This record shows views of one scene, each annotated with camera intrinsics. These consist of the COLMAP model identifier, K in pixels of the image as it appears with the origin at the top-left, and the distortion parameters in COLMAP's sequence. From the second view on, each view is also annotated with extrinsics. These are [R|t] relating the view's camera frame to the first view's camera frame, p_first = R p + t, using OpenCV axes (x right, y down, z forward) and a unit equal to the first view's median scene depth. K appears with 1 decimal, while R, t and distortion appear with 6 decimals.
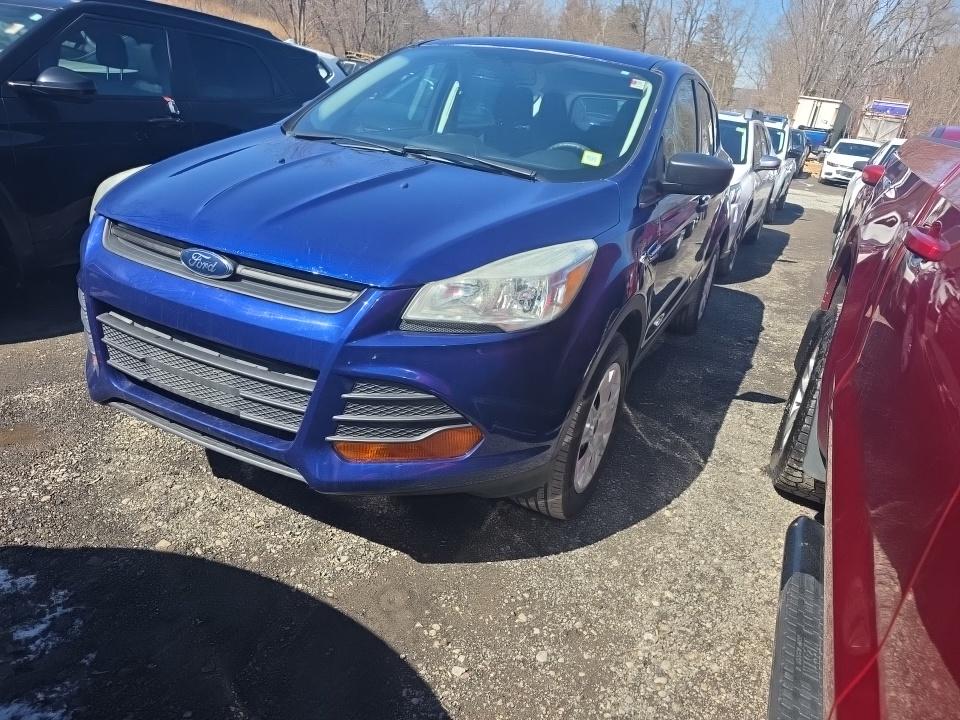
lens RADIAL K [[680.3, 0, 480.0], [0, 680.3, 360.0], [0, 0, 1]] dist [0.039329, -0.037413]
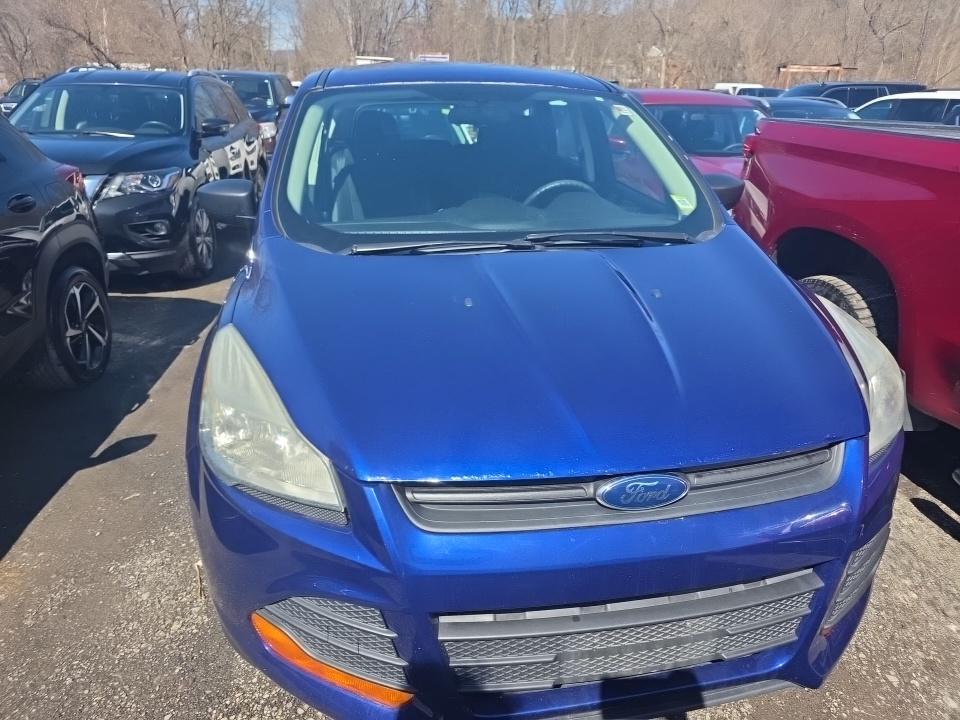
lens RADIAL K [[680.3, 0, 480.0], [0, 680.3, 360.0], [0, 0, 1]] dist [0.039329, -0.037413]
pose [[0.783237, -0.322820, 0.531345, -0.756727], [0.294616, 0.945300, 0.140035, -0.366222], [-0.547487, 0.046862, 0.835501, 0.438640]]
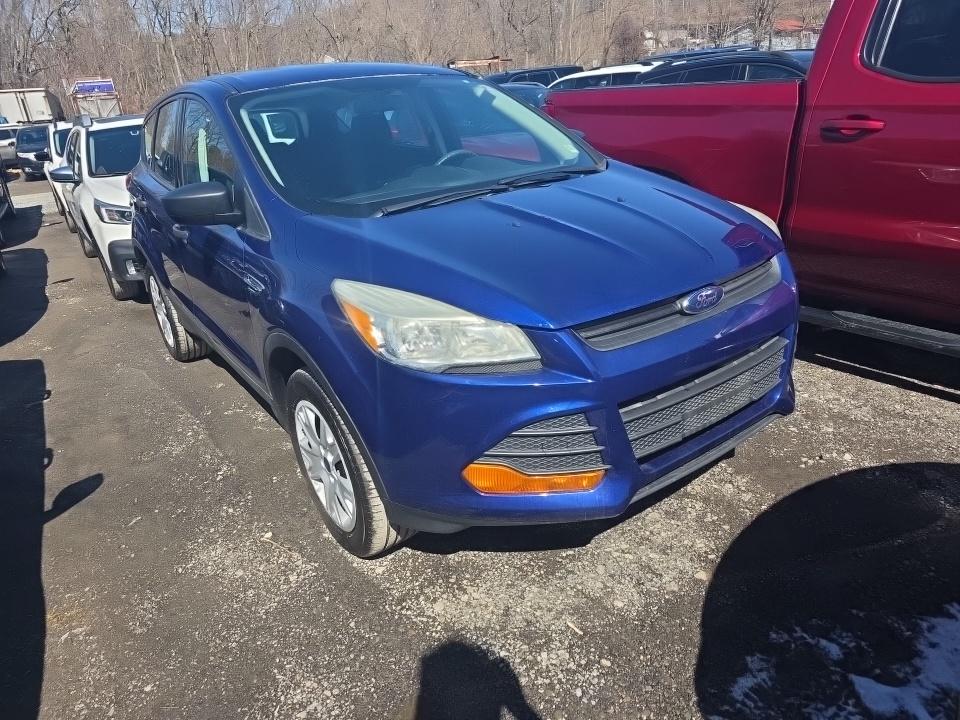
lens RADIAL K [[697.6, 0, 480.0], [0, 697.6, 360.0], [0, 0, 1]] dist [0.028106, -0.003321]
pose [[0.427860, -0.464973, 0.775072, -1.301389], [0.446709, 0.854258, 0.265882, -0.457181], [-0.785740, 0.232471, 0.573210, 0.579374]]
